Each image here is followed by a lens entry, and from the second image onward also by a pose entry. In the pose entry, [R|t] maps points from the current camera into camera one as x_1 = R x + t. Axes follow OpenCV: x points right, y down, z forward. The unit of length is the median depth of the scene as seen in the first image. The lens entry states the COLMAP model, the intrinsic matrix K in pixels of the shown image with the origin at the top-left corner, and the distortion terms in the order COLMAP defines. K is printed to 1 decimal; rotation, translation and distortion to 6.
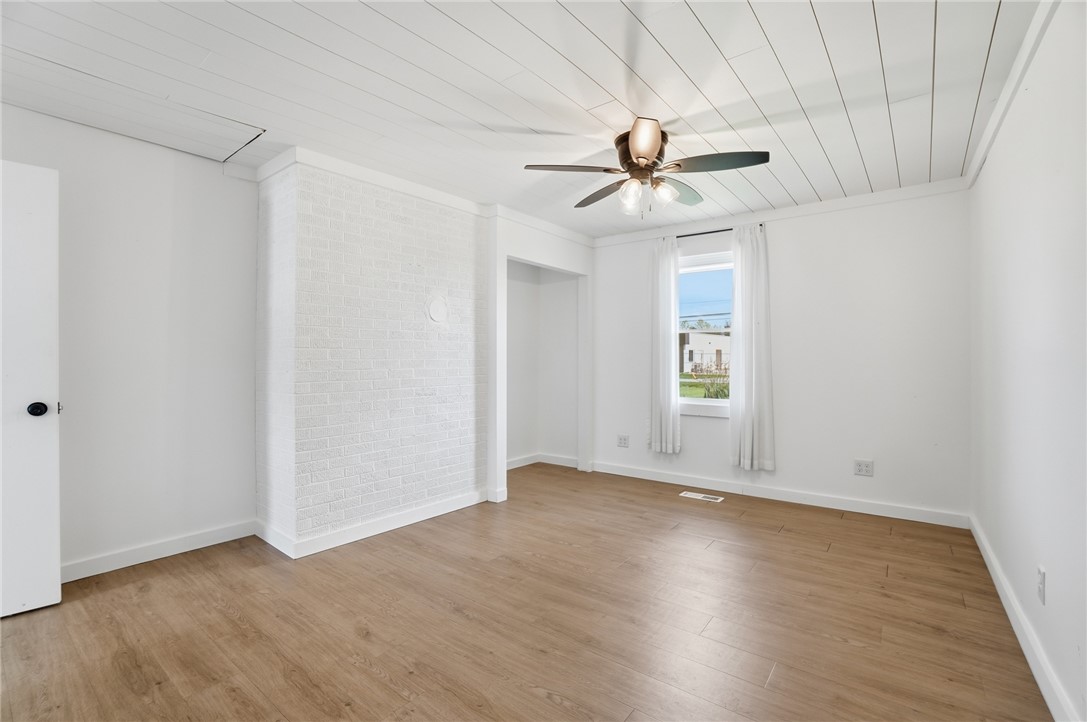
lens RADIAL K [[499.2, 0, 543.5], [0, 499.2, 361.0], [0, 0, 1]] dist [-0.029145, 0.000352]
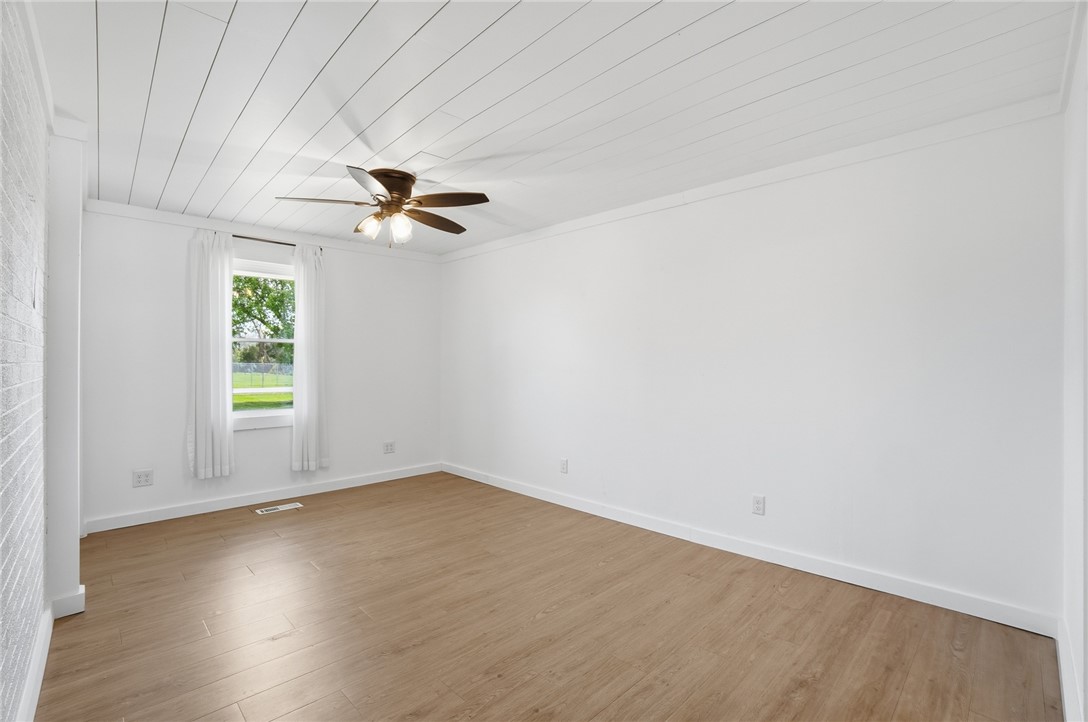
lens RADIAL K [[499.6, 0, 544.0], [0, 499.6, 361.0], [0, 0, 1]] dist [-0.029145, 0.000352]
pose [[0.110149, 0.003206, 0.993910, -0.686471], [0.001777, 0.999993, -0.003422, -0.019825], [-0.993913, 0.002143, 0.110143, 0.411583]]
